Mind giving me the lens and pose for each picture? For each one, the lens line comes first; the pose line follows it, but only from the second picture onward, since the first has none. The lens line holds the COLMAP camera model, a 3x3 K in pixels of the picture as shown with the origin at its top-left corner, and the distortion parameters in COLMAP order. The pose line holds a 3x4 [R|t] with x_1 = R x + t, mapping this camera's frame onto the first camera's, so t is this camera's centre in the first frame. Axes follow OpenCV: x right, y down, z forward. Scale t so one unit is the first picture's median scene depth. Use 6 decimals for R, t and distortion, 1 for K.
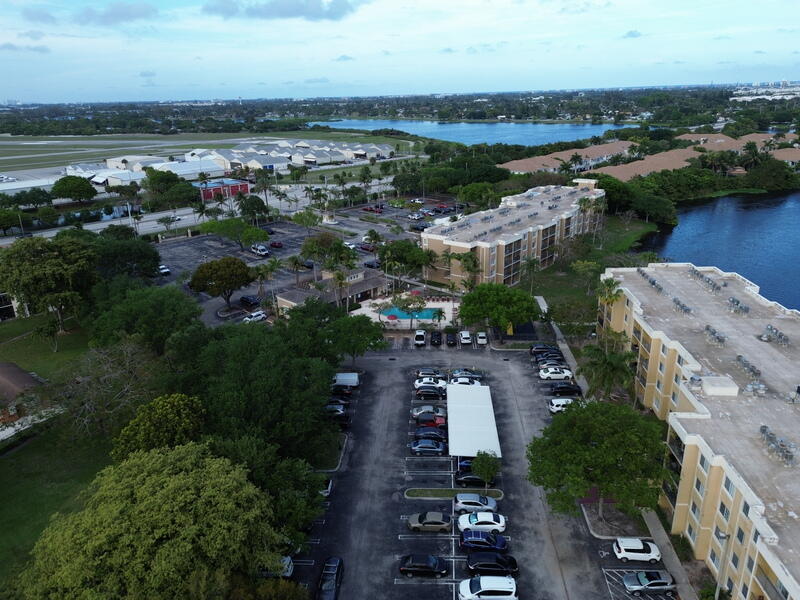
lens RADIAL K [[566.8, 0, 398.1], [0, 566.8, 306.5], [0, 0, 1]] dist [0.056449, -0.051281]
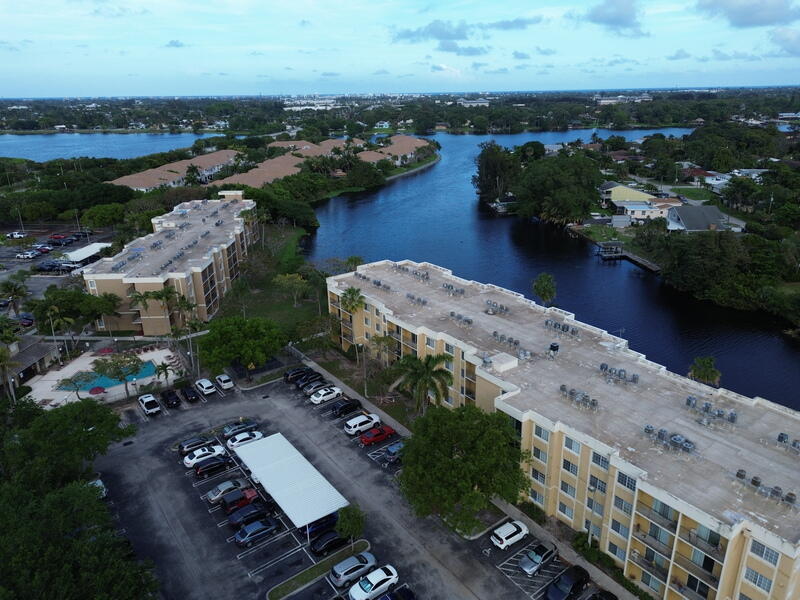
lens RADIAL K [[566.8, 0, 400.9], [0, 566.8, 304.2], [0, 0, 1]] dist [0.056449, -0.051281]
pose [[0.758390, -0.211304, 0.616600, -0.153355], [0.221683, 0.973218, 0.060853, -0.050136], [-0.612944, 0.090539, 0.784922, 0.129201]]
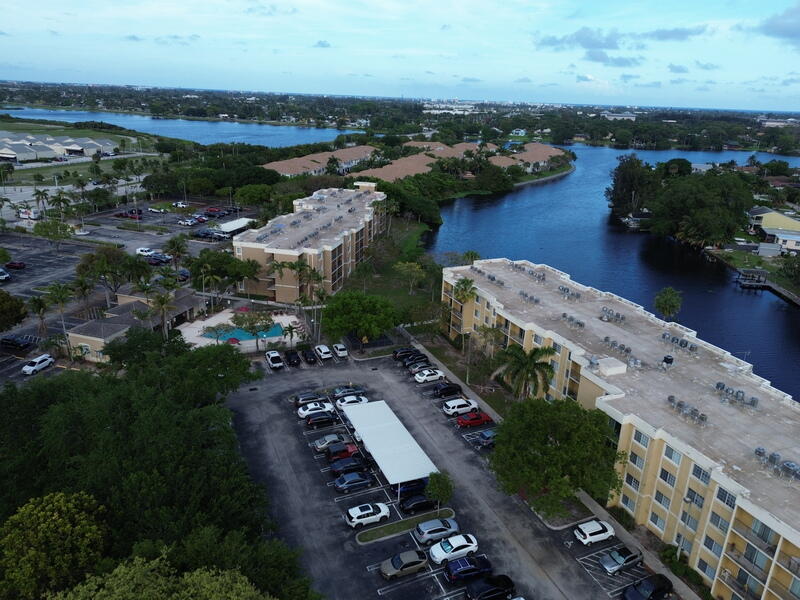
lens RADIAL K [[566.8, 0, 399.2], [0, 566.8, 304.1], [0, 0, 1]] dist [0.056449, -0.051281]
pose [[0.885602, -0.099498, 0.453663, -0.176851], [0.101942, 0.994606, 0.019137, -0.027309], [-0.453120, 0.029299, 0.890968, 0.103329]]
